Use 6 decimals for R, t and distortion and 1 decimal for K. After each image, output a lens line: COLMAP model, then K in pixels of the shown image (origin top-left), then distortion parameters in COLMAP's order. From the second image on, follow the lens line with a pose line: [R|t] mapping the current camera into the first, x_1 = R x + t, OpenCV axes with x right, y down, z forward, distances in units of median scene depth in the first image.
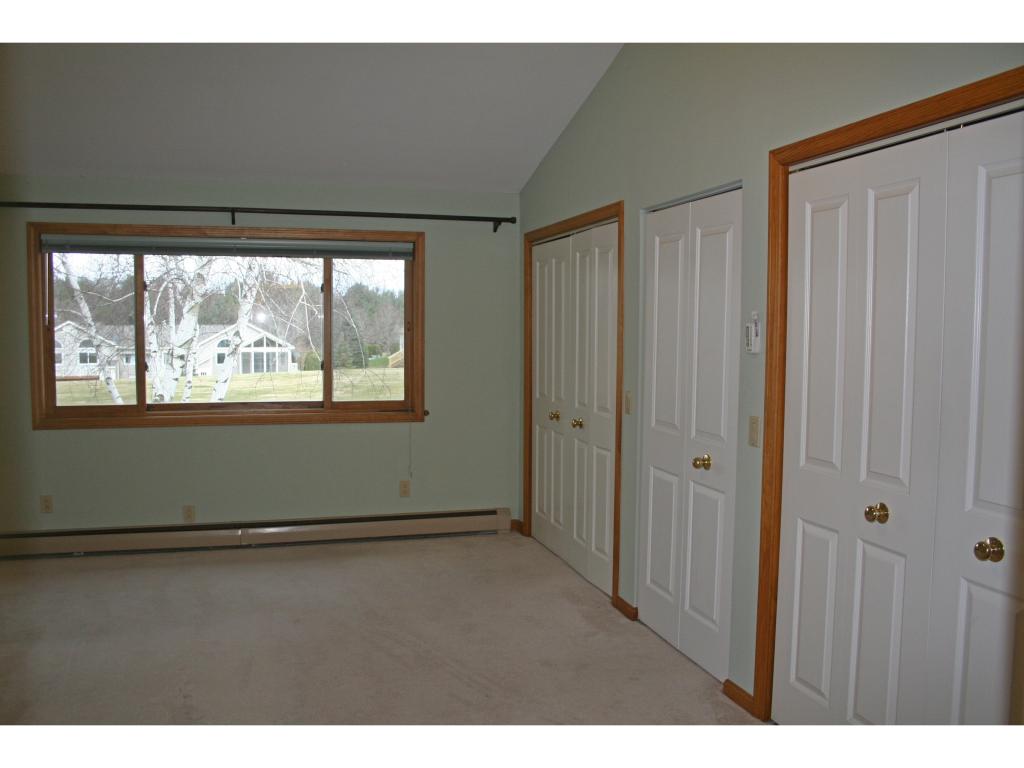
lens RADIAL K [[858.2, 0, 476.2], [0, 858.2, 384.2], [0, 0, 1]] dist [-0.133690, 0.092991]
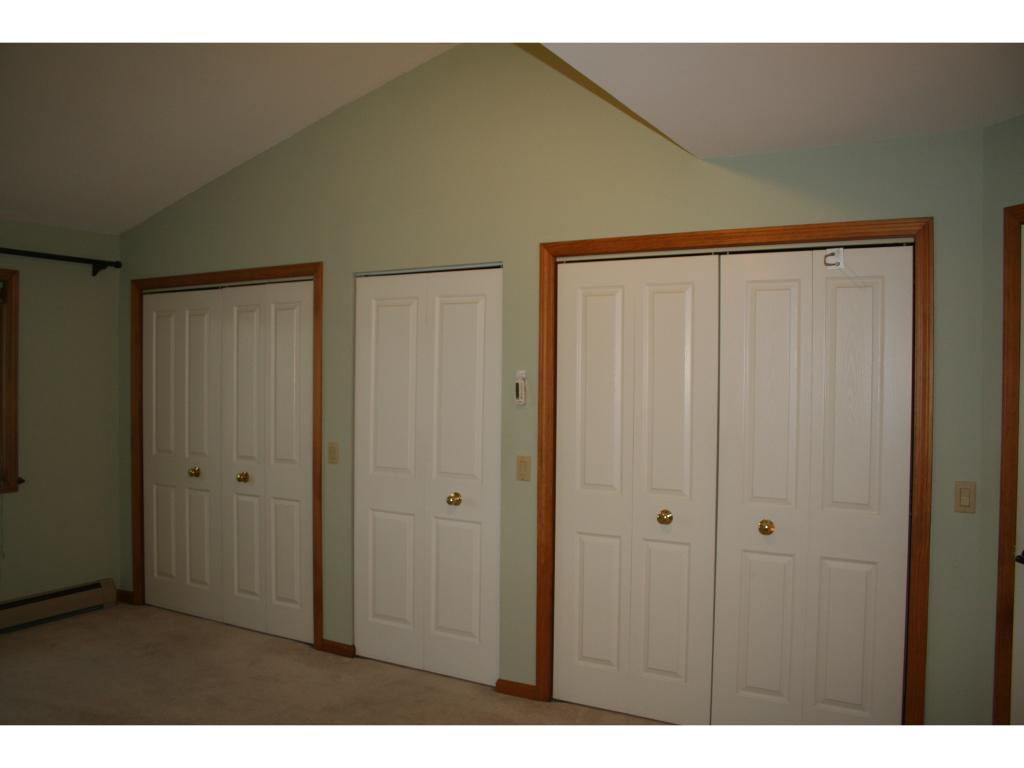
lens RADIAL K [[858.2, 0, 516.1], [0, 858.2, 388.1], [0, 0, 1]] dist [-0.133690, 0.092991]
pose [[0.714913, -0.013140, 0.699090, -0.584336], [0.045541, 0.998575, -0.027803, -0.028125], [-0.697729, 0.051714, 0.714493, 0.122364]]
